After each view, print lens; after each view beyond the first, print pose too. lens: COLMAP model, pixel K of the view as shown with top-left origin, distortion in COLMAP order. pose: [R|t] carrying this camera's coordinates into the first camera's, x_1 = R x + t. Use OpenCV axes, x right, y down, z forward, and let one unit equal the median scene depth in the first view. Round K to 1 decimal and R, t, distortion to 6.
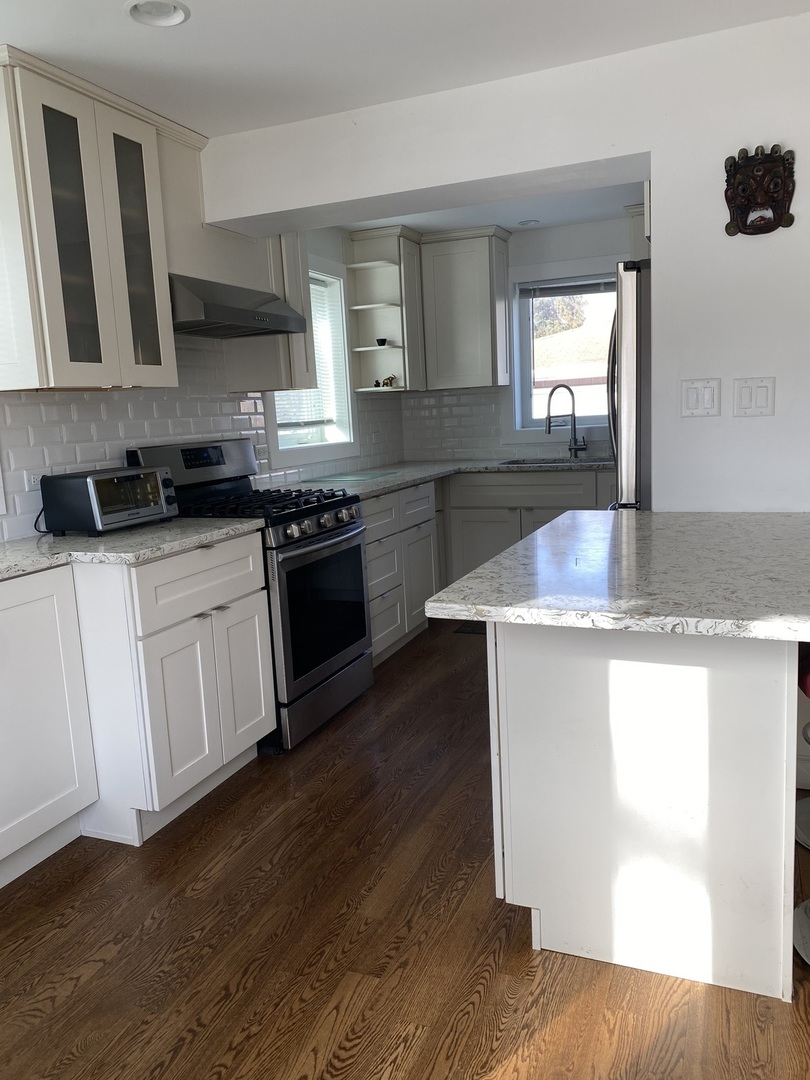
lens RADIAL K [[820.1, 0, 401.9], [0, 820.1, 535.9], [0, 0, 1]] dist [0.026840, -0.020006]
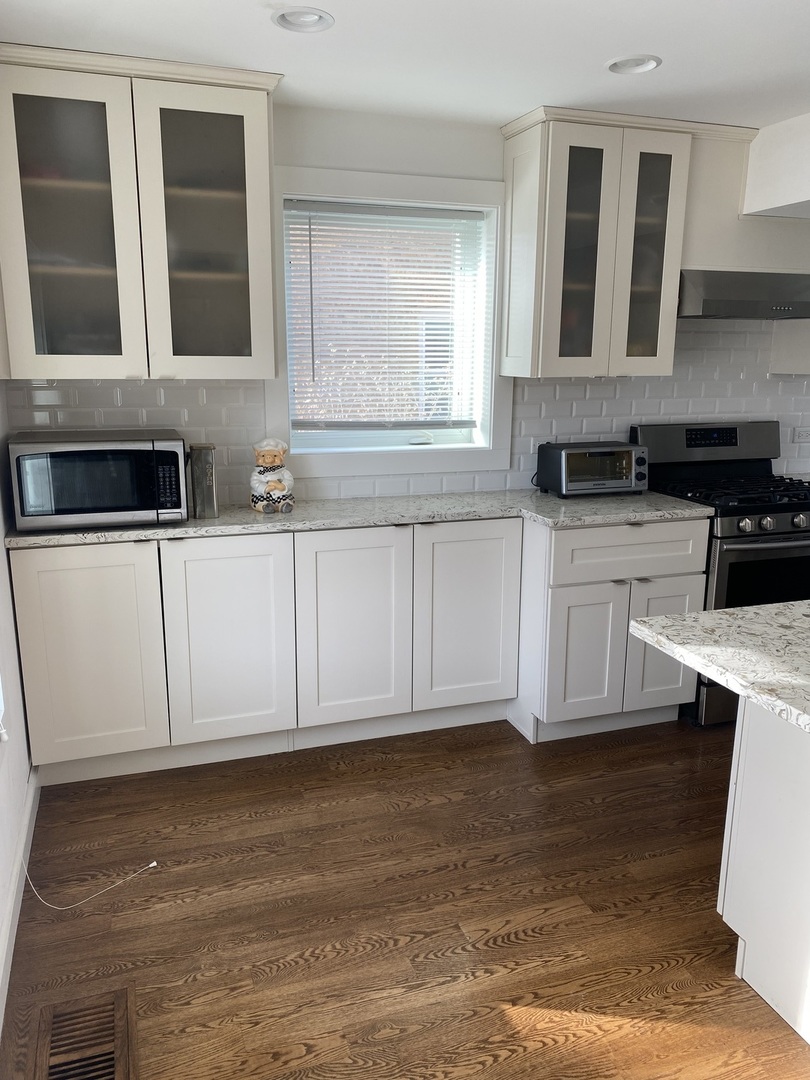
lens RADIAL K [[820.1, 0, 401.1], [0, 820.1, 541.4], [0, 0, 1]] dist [0.026840, -0.020006]
pose [[0.657920, 0.219882, -0.720274, 0.396421], [-0.151816, 0.975515, 0.159128, -0.101711], [0.737627, 0.004655, 0.675192, -0.010970]]
